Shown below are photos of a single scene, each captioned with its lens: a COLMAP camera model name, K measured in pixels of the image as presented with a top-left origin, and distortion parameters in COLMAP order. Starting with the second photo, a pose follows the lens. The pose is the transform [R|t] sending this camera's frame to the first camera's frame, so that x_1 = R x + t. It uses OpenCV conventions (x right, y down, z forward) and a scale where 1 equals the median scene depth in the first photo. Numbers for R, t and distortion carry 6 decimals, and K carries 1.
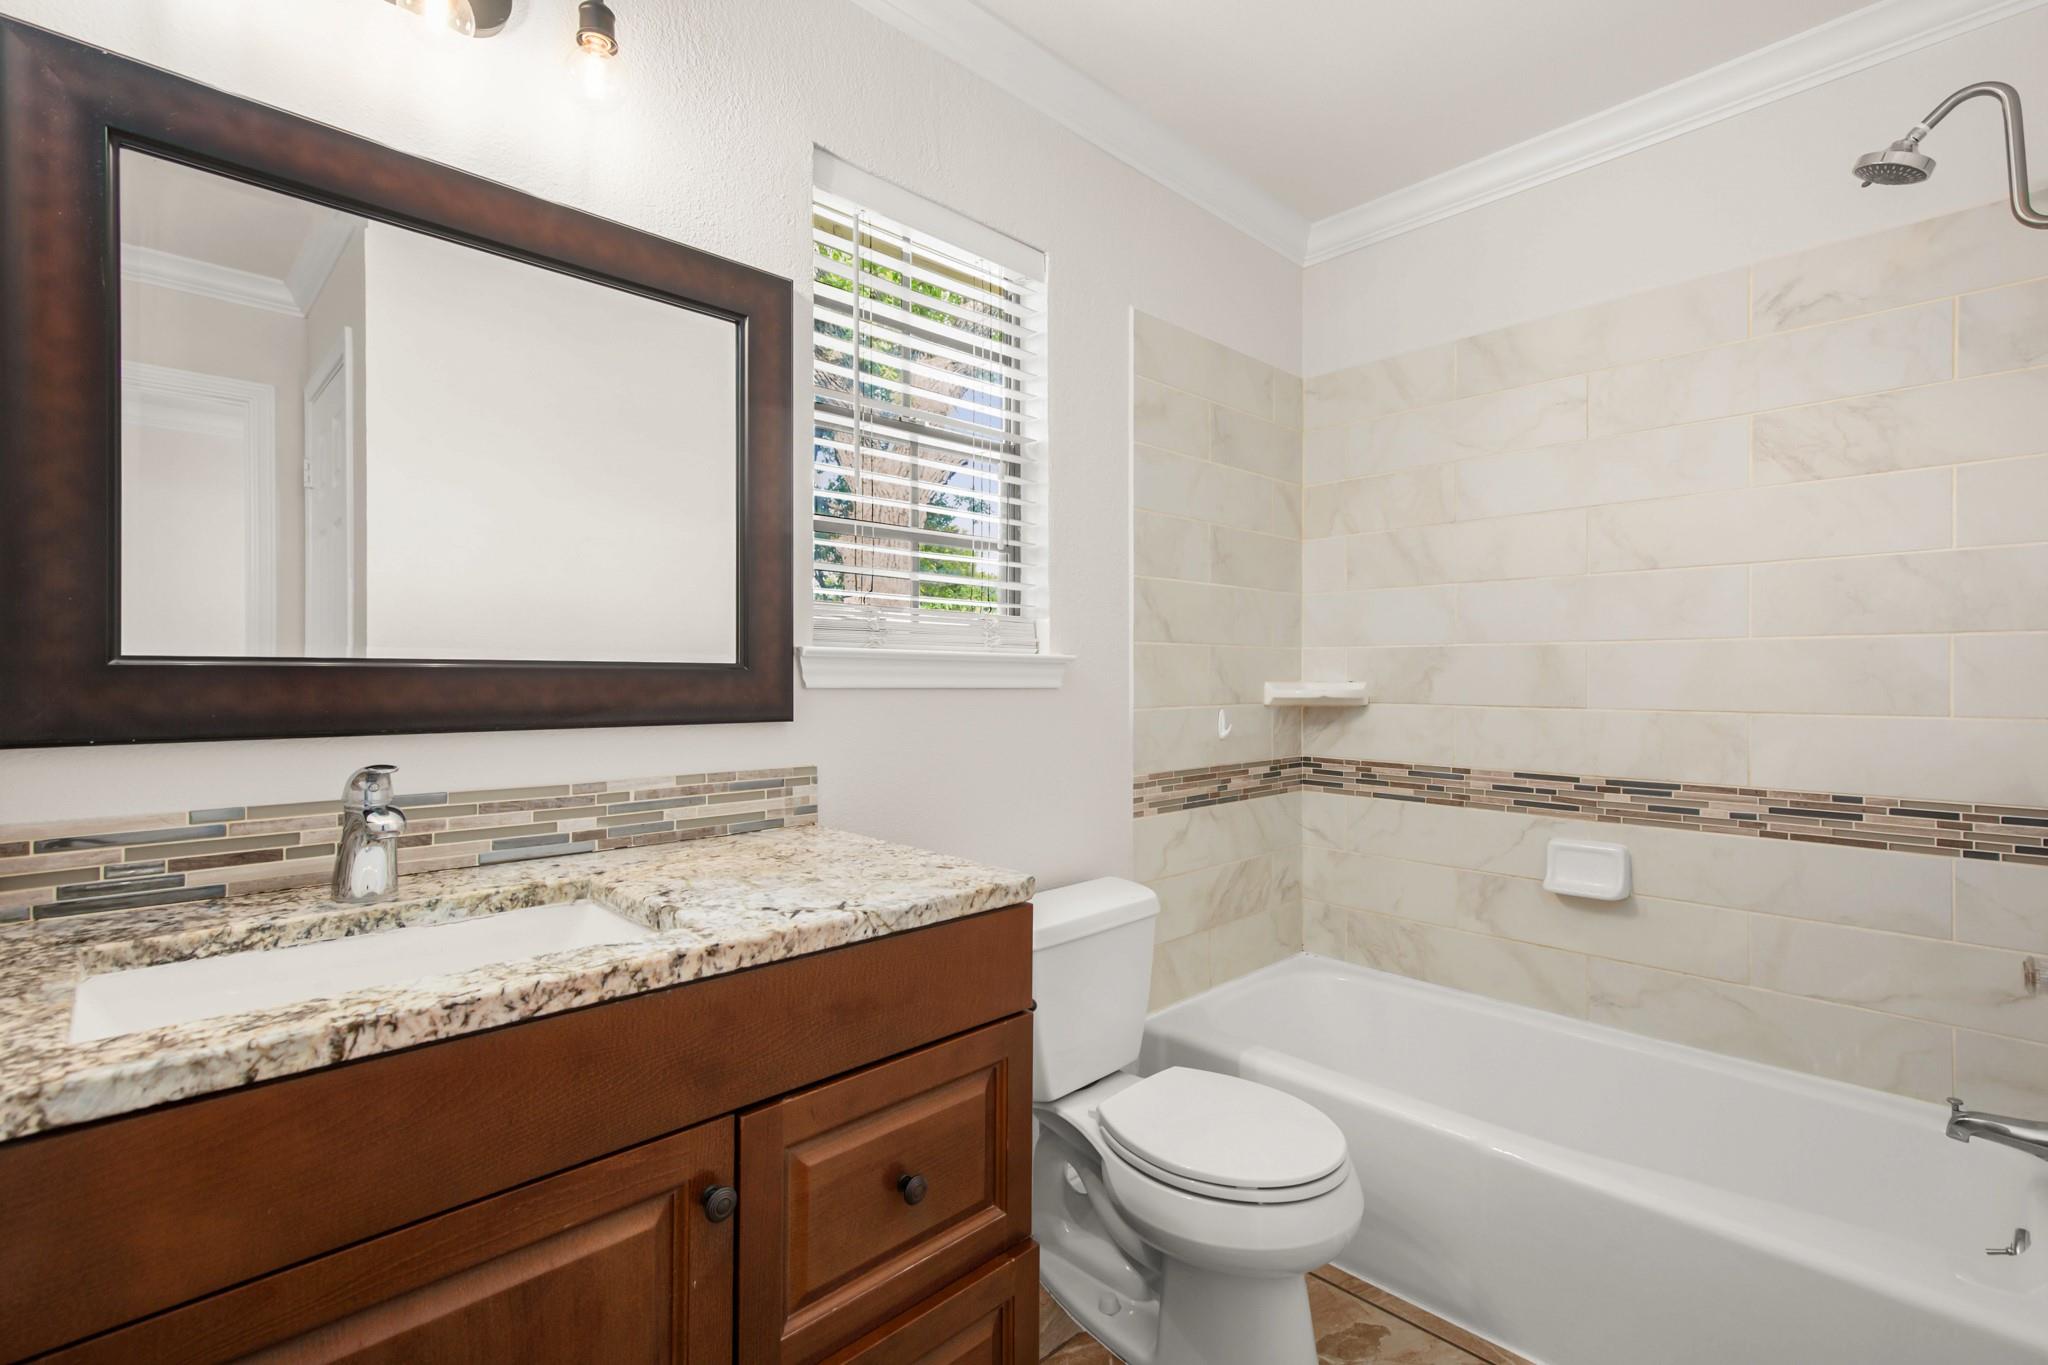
lens RADIAL K [[934.2, 0, 1026.8], [0, 934.2, 679.4], [0, 0, 1]] dist [0.012943, -0.000761]
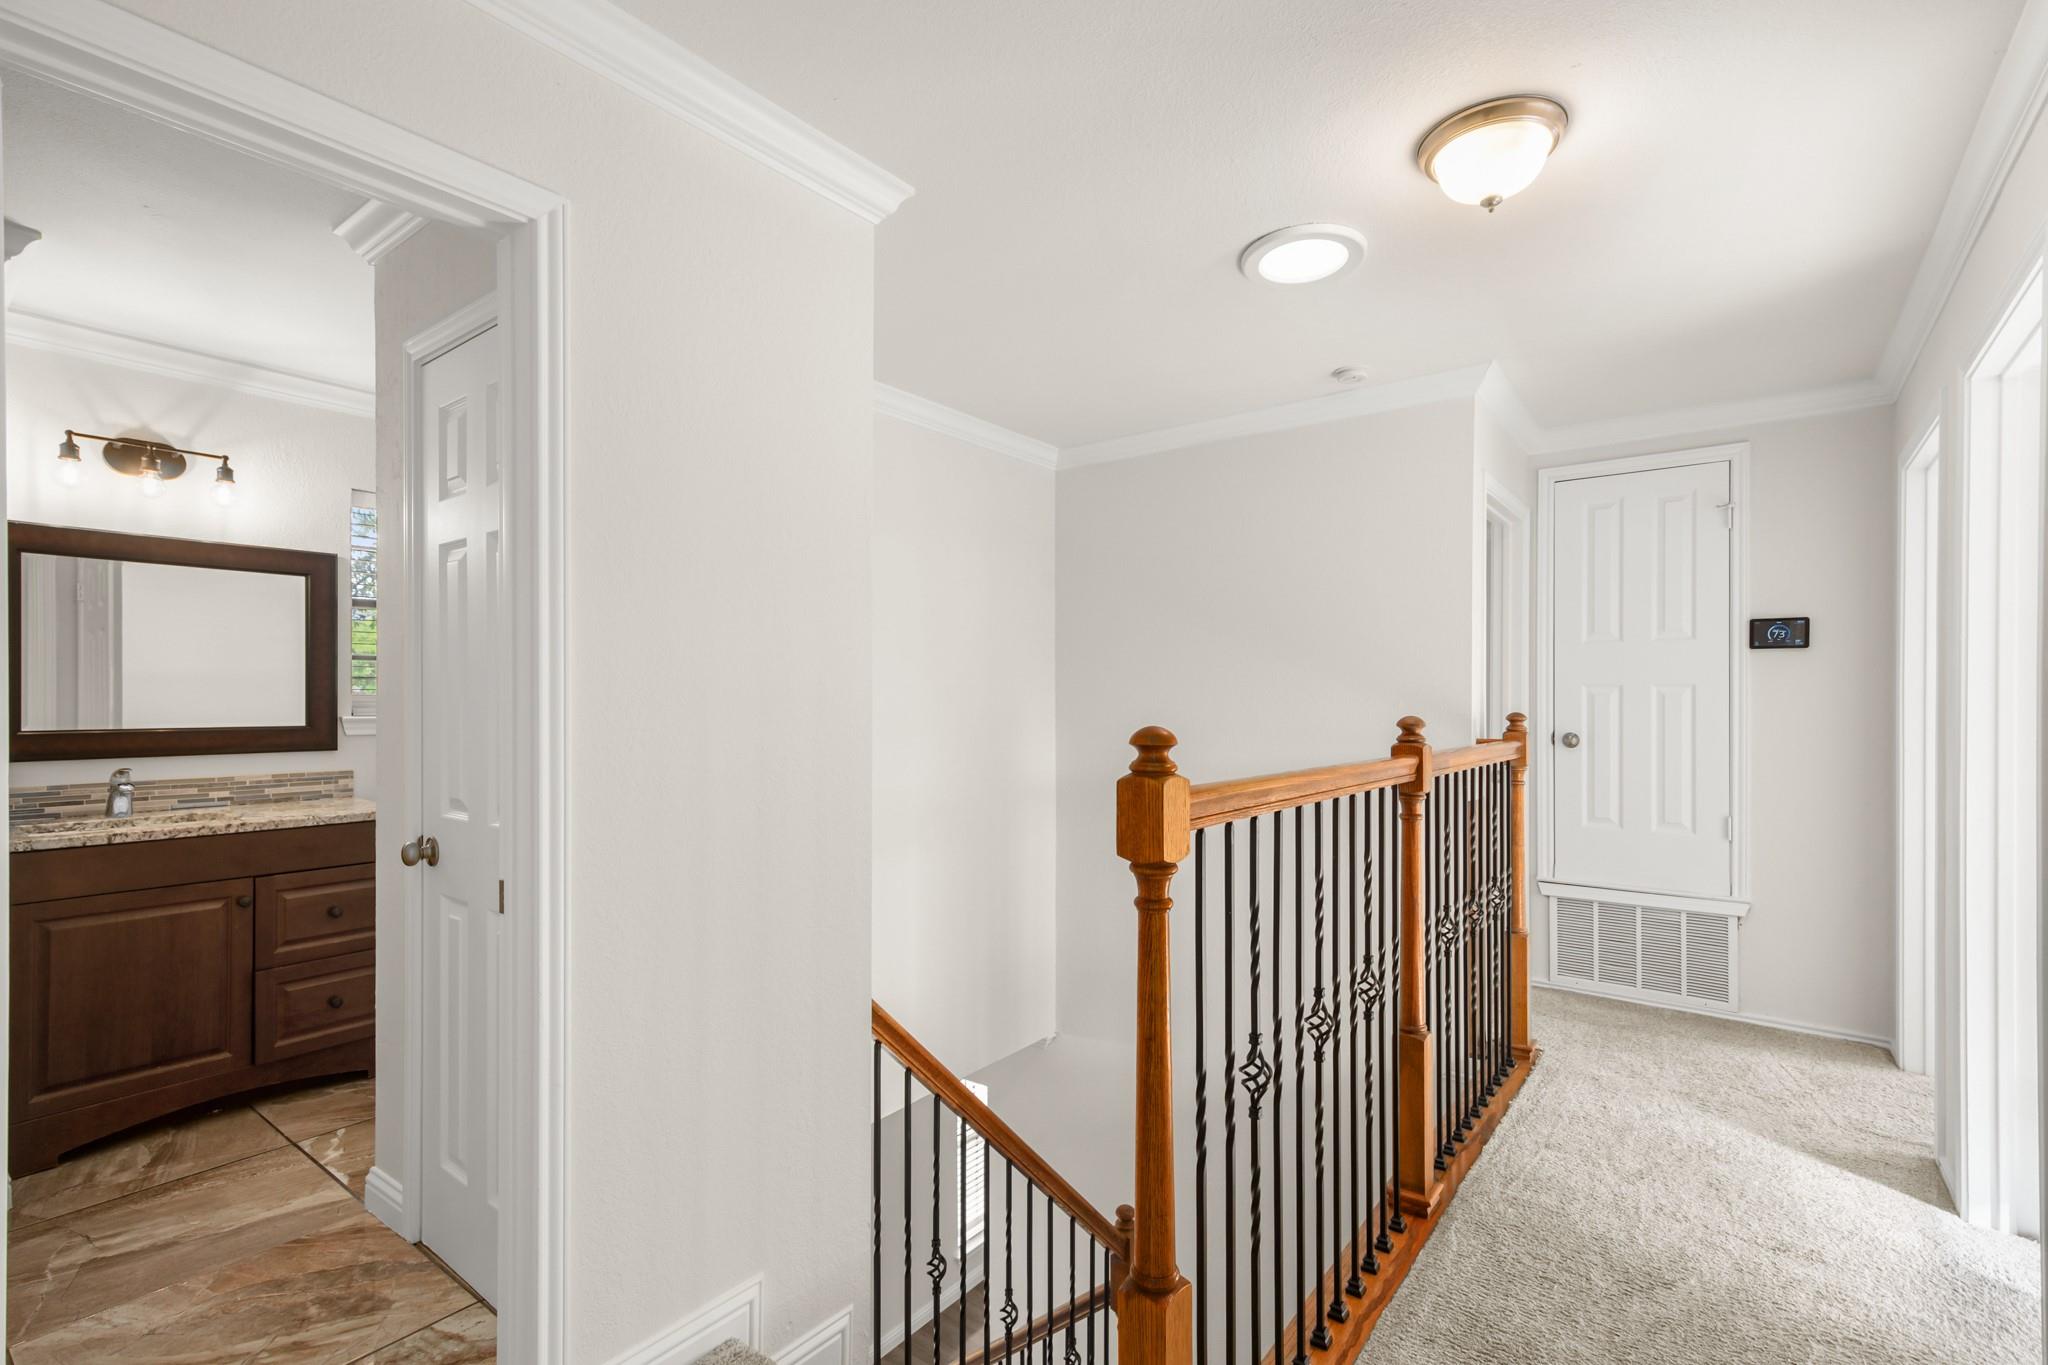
lens RADIAL K [[934.2, 0, 1026.8], [0, 934.2, 699.2], [0, 0, 1]] dist [0.012943, -0.000761]
pose [[0.989064, 0.000839, 0.147482, 1.464610], [-0.000817, 1.000000, -0.000214, -0.110244], [-0.147482, 0.000091, 0.989065, -2.053665]]
